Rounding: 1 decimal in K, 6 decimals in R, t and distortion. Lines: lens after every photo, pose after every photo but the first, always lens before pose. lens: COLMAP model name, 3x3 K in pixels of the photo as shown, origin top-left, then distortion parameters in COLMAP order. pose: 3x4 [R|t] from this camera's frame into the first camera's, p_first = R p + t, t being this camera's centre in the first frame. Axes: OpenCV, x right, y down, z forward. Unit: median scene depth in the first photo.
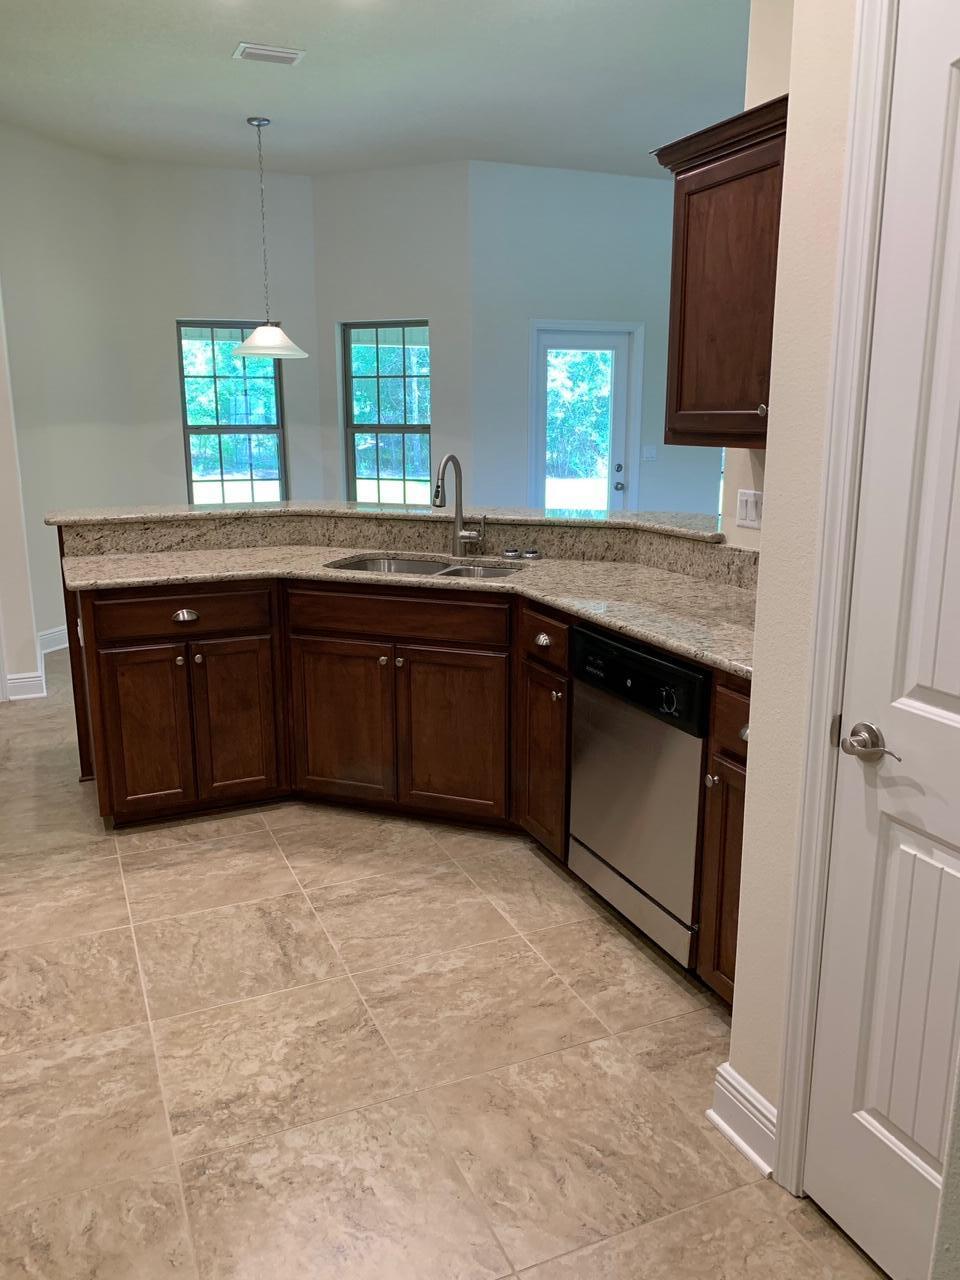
lens RADIAL K [[987.9, 0, 480.0], [0, 987.9, 640.0], [0, 0, 1]] dist [0.000011, 0.013400]
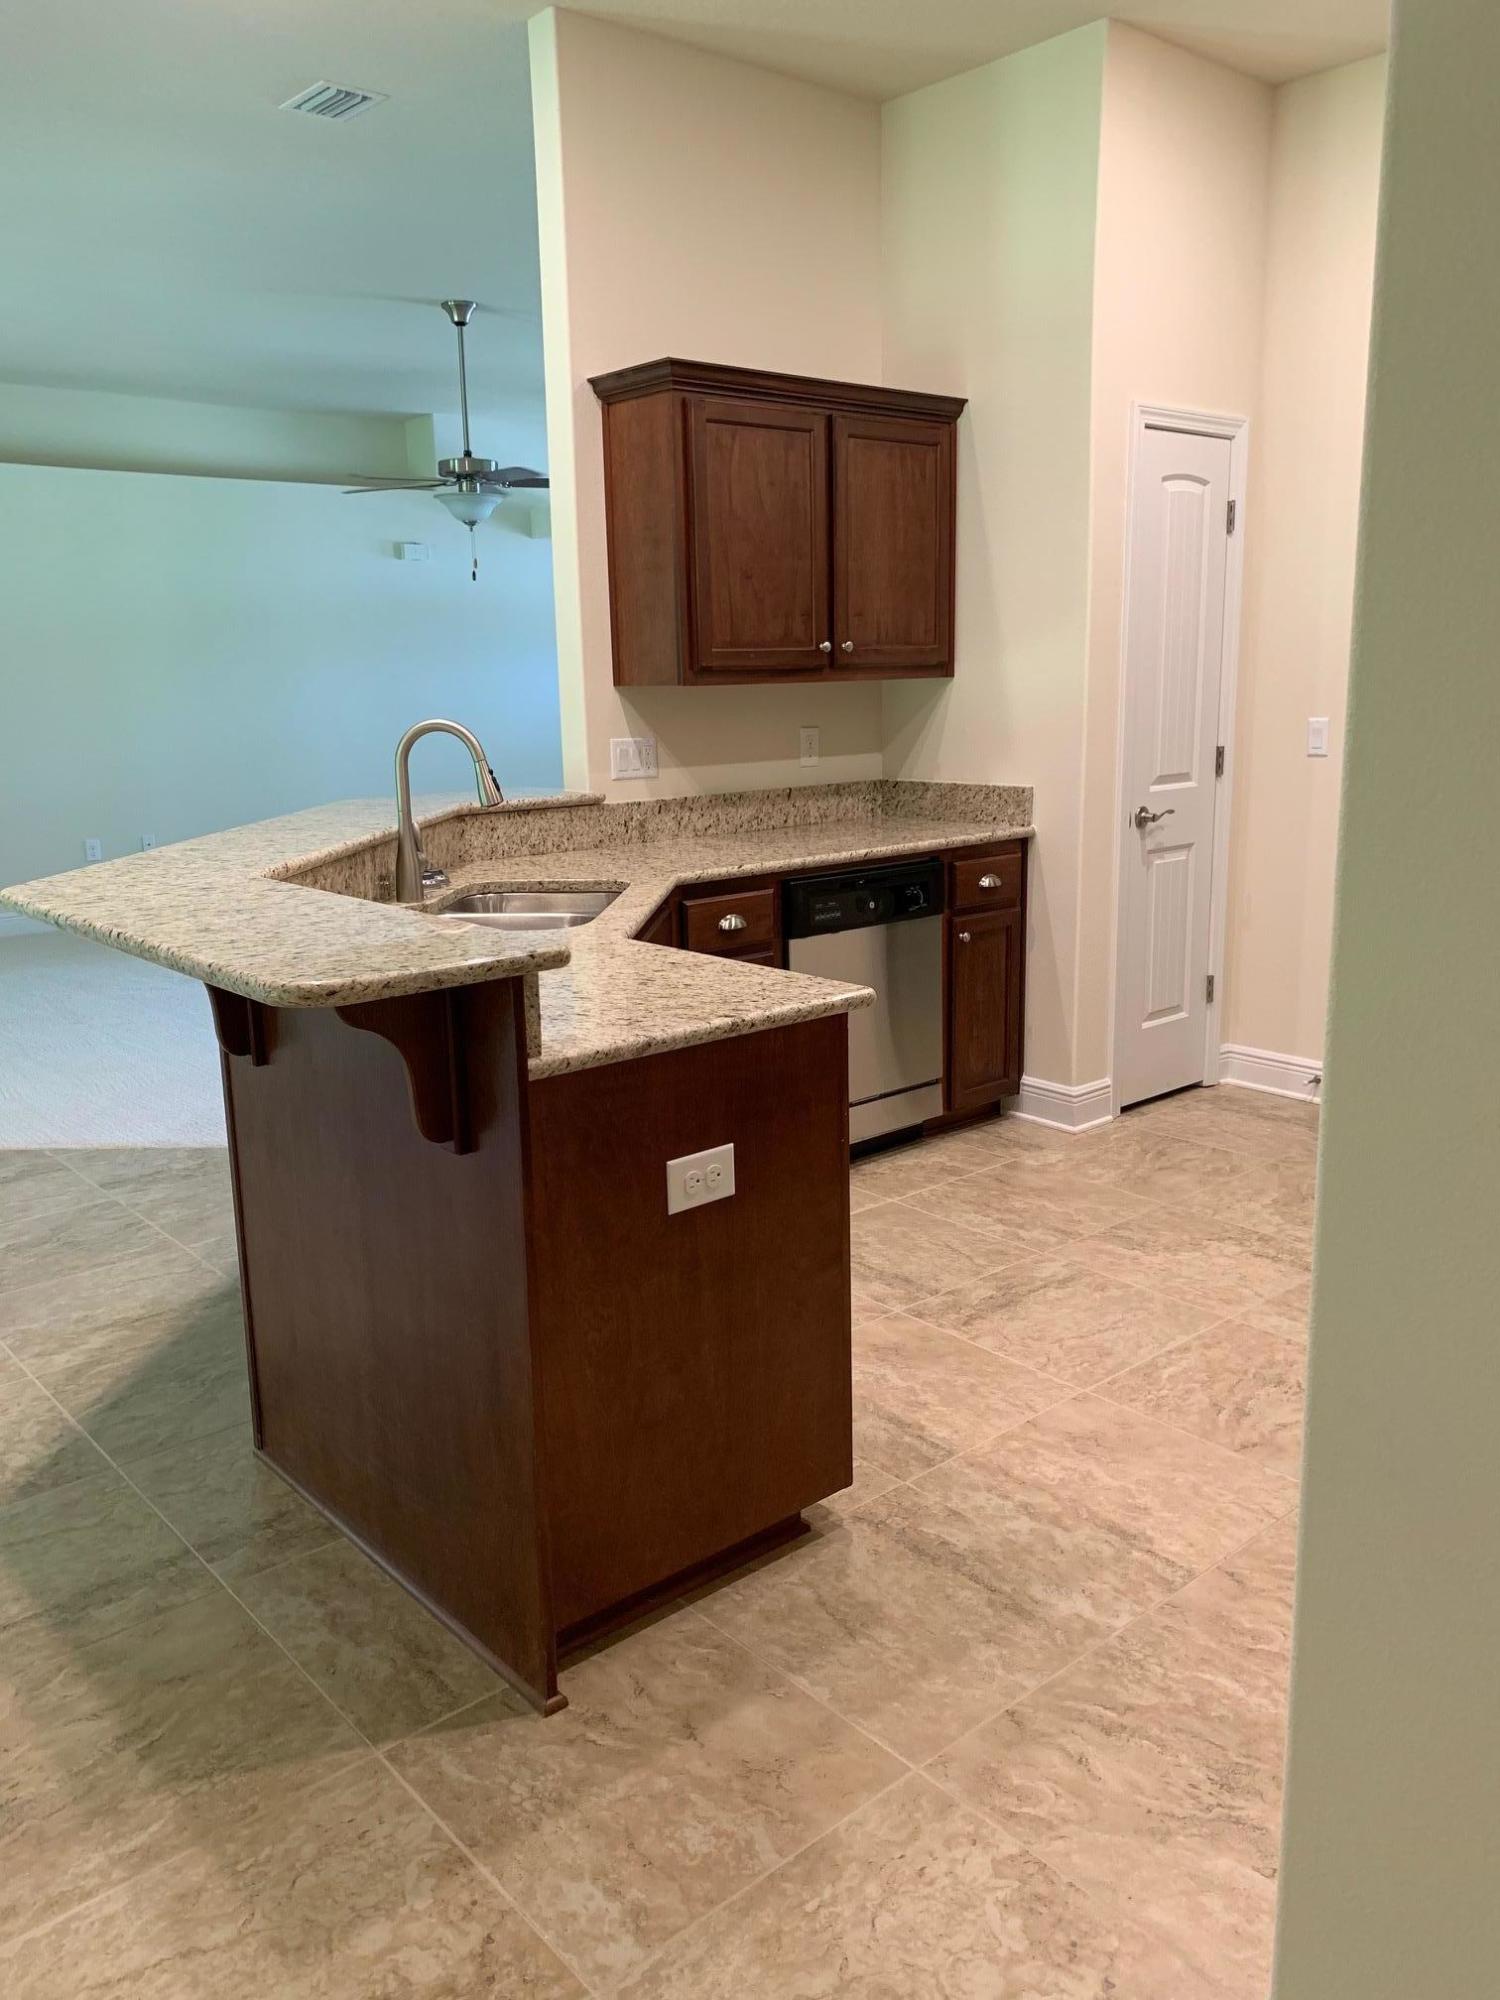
lens RADIAL K [[1503.4, 0, 750.0], [0, 1503.4, 1000.0], [0, 0, 1]] dist [0.095071, -0.170351]
pose [[-0.289569, -0.205347, 0.934870, -1.224539], [0.227283, 0.934028, 0.275561, -0.309013], [-0.929781, 0.292274, -0.223794, 1.387091]]
